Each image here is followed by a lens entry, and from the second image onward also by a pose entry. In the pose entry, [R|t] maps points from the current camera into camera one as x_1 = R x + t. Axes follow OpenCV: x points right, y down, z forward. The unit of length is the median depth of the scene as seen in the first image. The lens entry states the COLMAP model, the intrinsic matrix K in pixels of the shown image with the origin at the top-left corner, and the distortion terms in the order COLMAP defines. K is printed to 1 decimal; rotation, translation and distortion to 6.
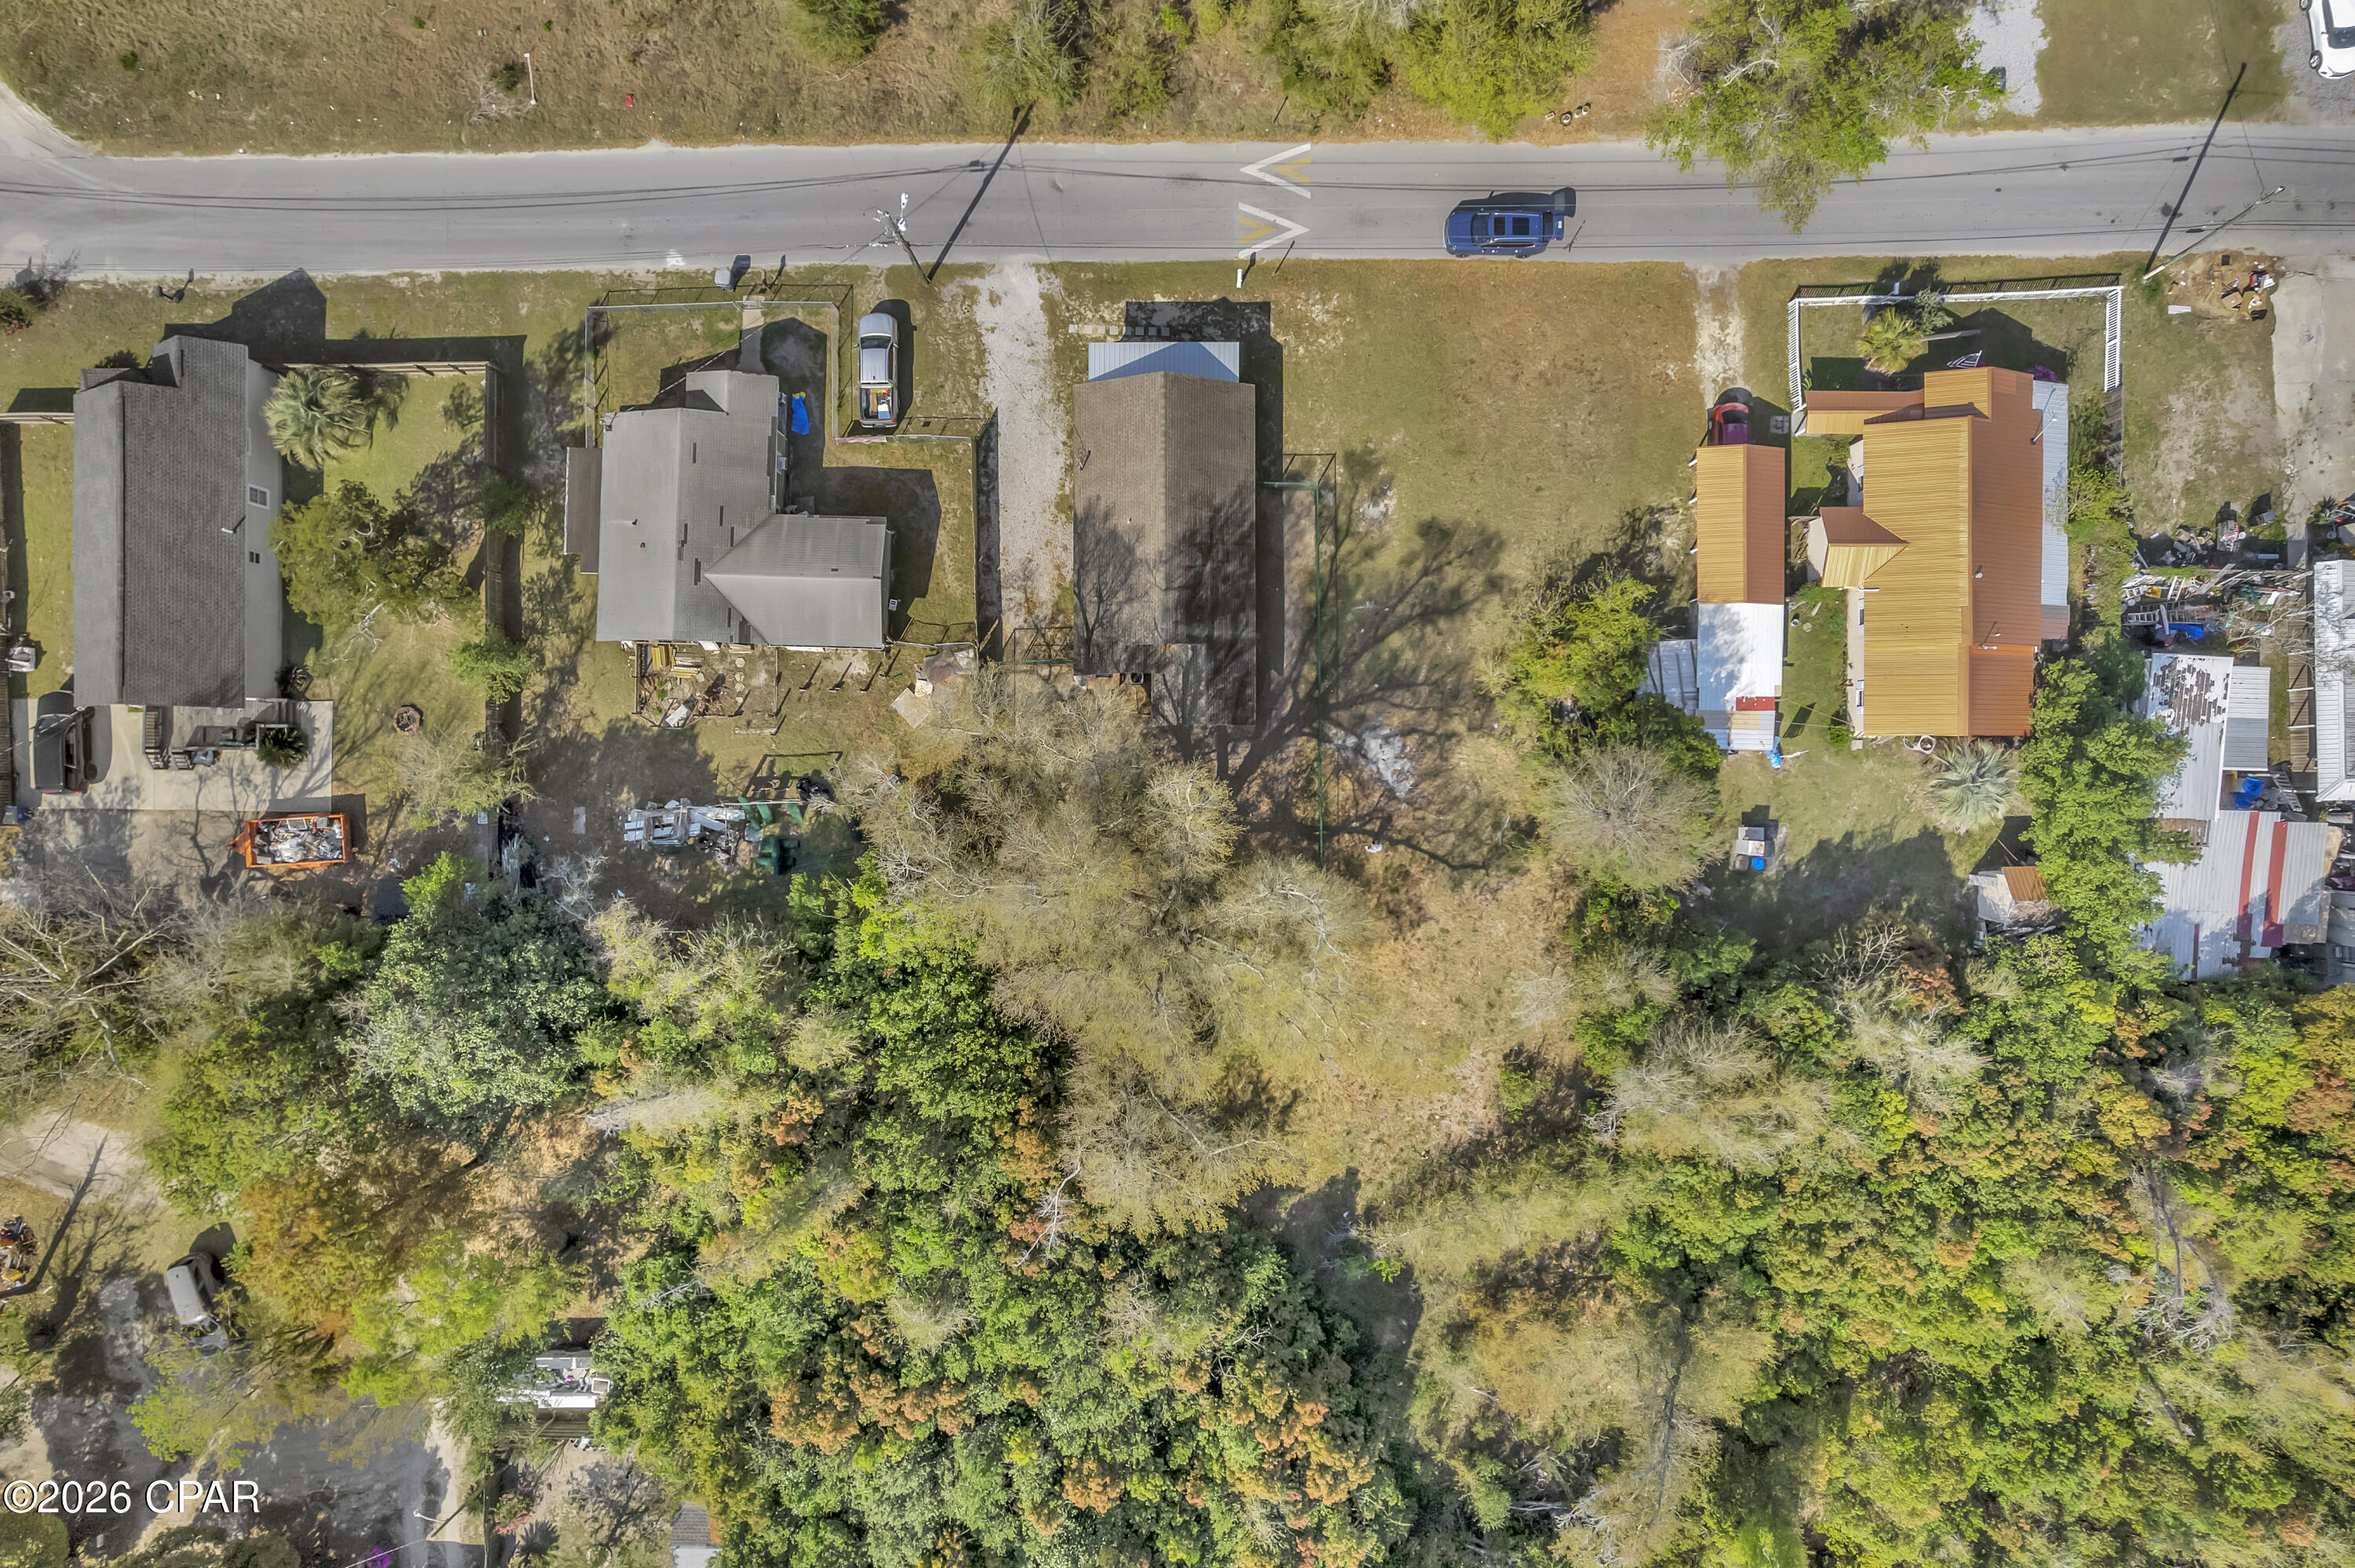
lens RADIAL K [[1468.6, 0, 1177.5], [0, 1468.6, 784.0], [0, 0, 1]] dist [-0.091083, 0.068685]
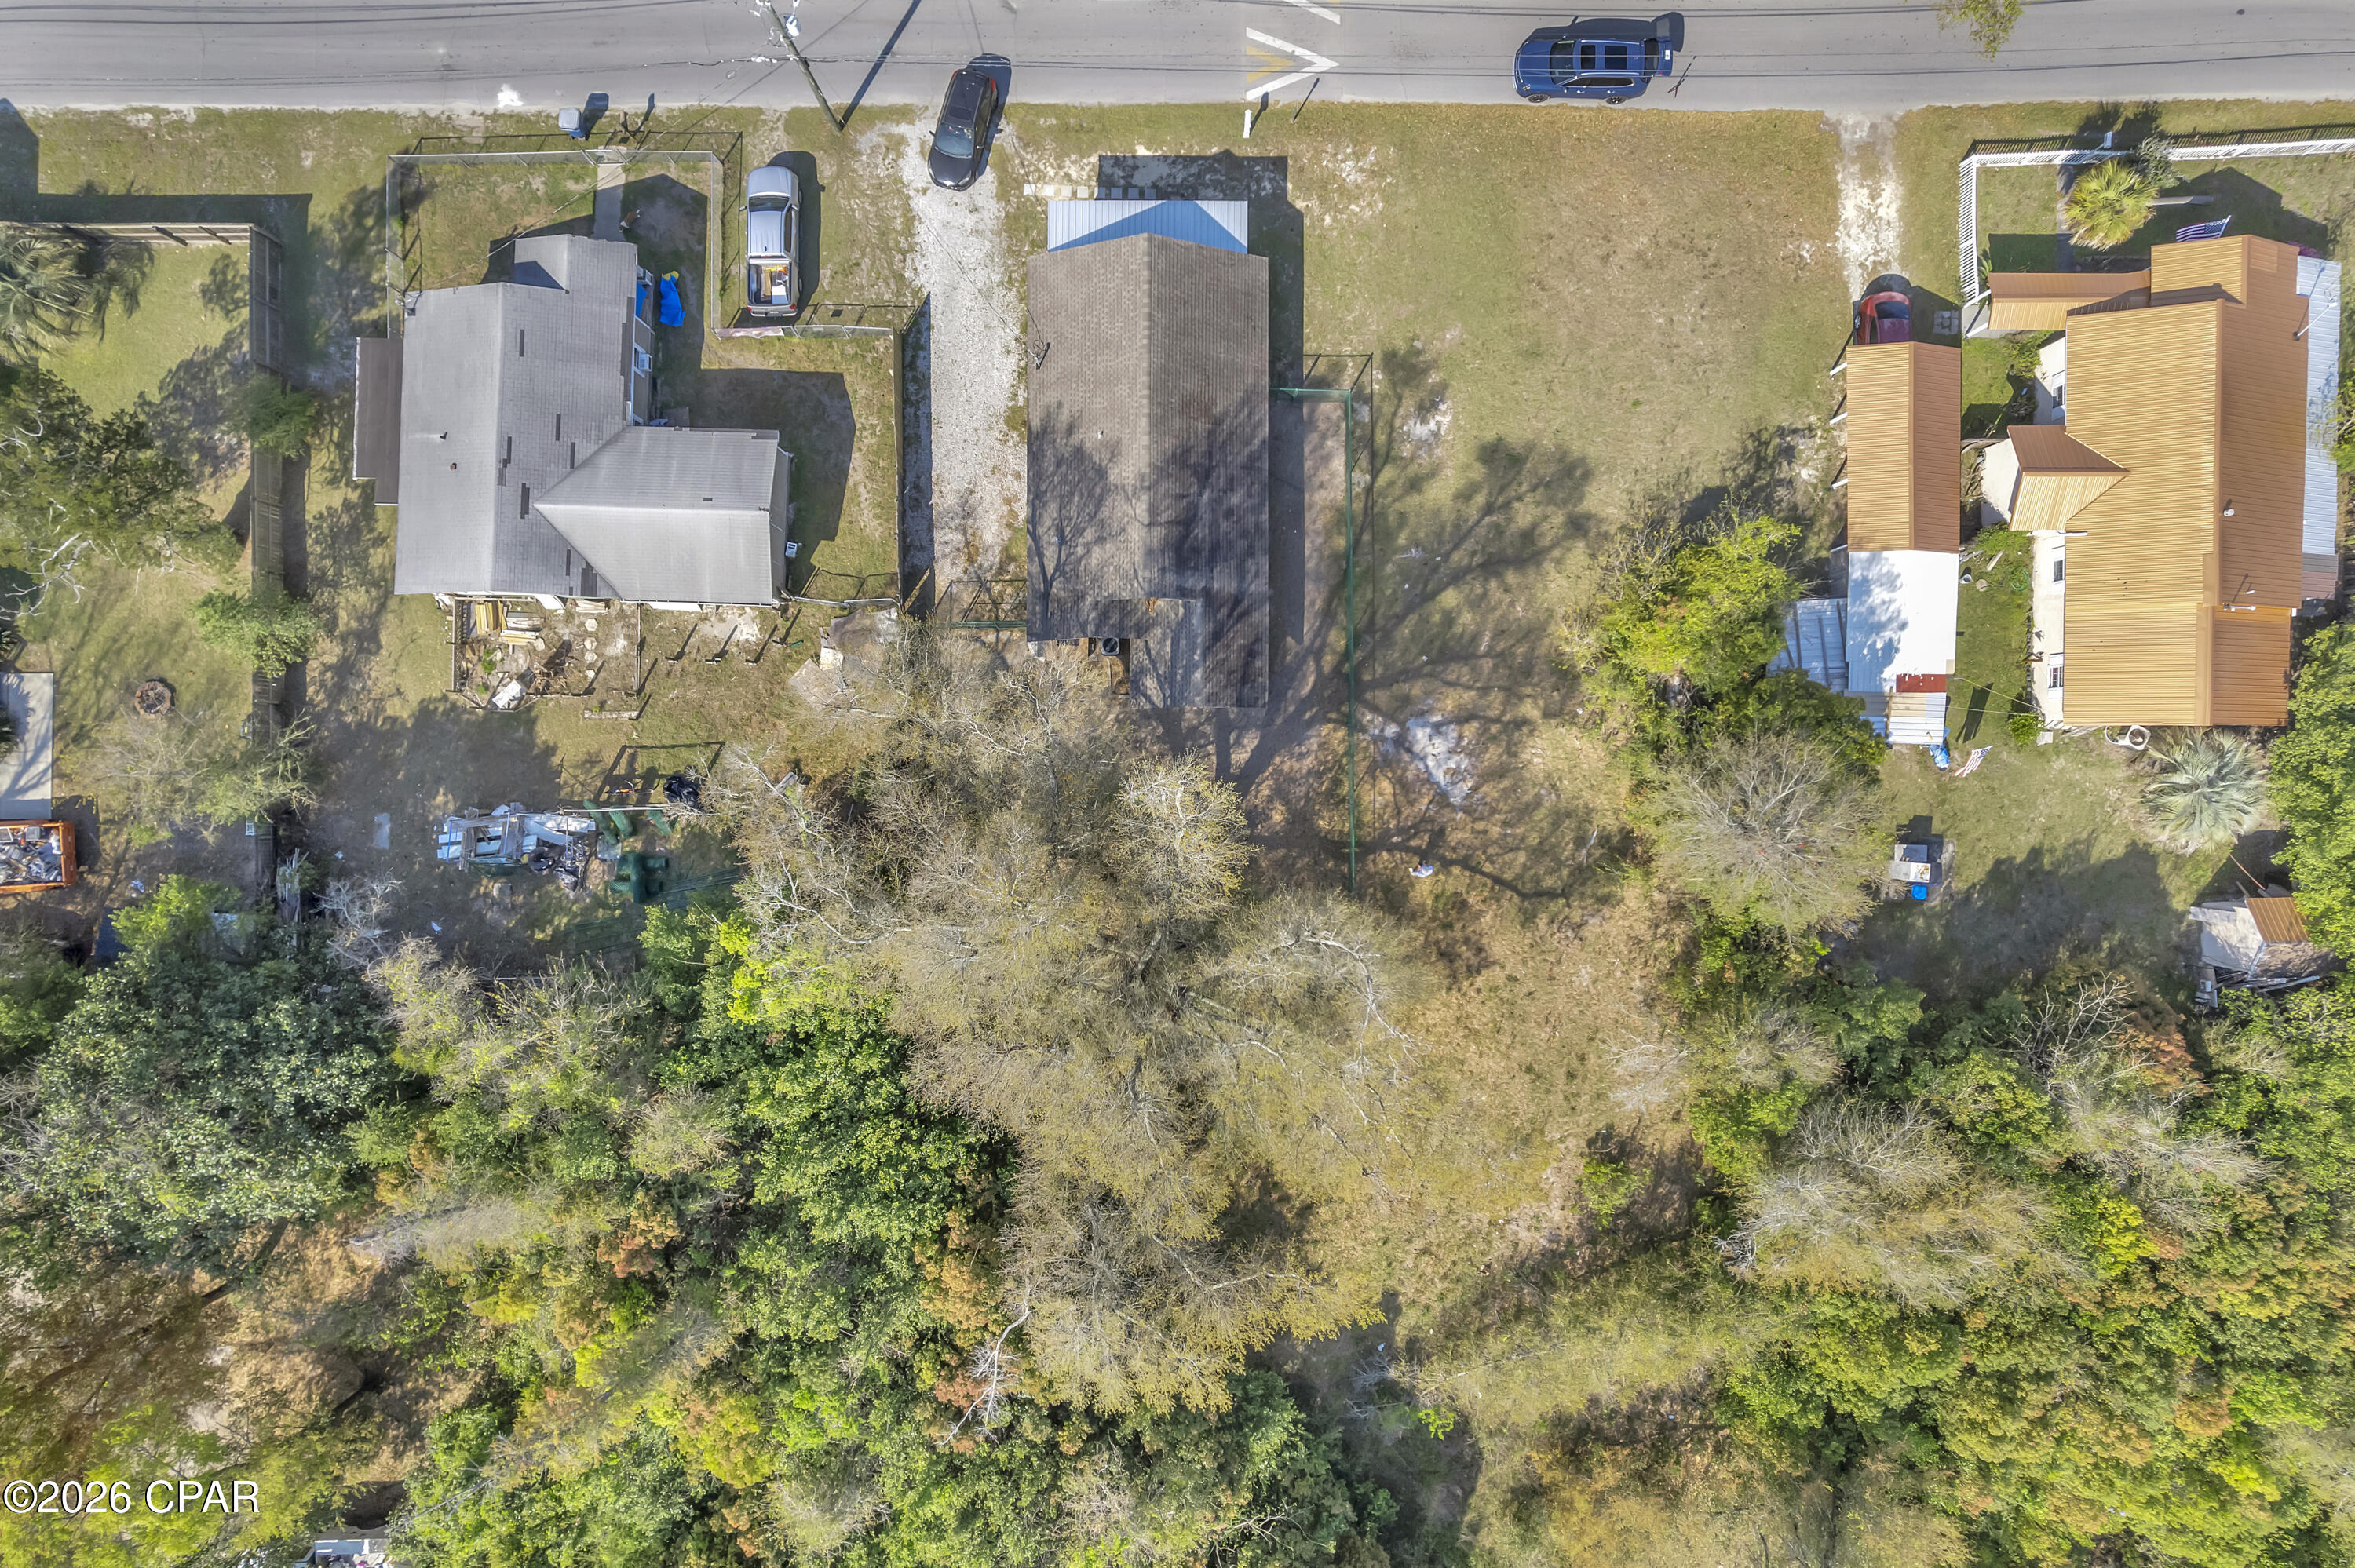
lens RADIAL K [[1468.6, 0, 1177.5], [0, 1468.6, 784.0], [0, 0, 1]] dist [-0.091083, 0.068685]
pose [[0.999958, 0.003088, 0.008617, 0.000533], [-0.003105, 0.999993, 0.001895, -0.002436], [-0.008611, -0.001921, 0.999961, 0.242476]]
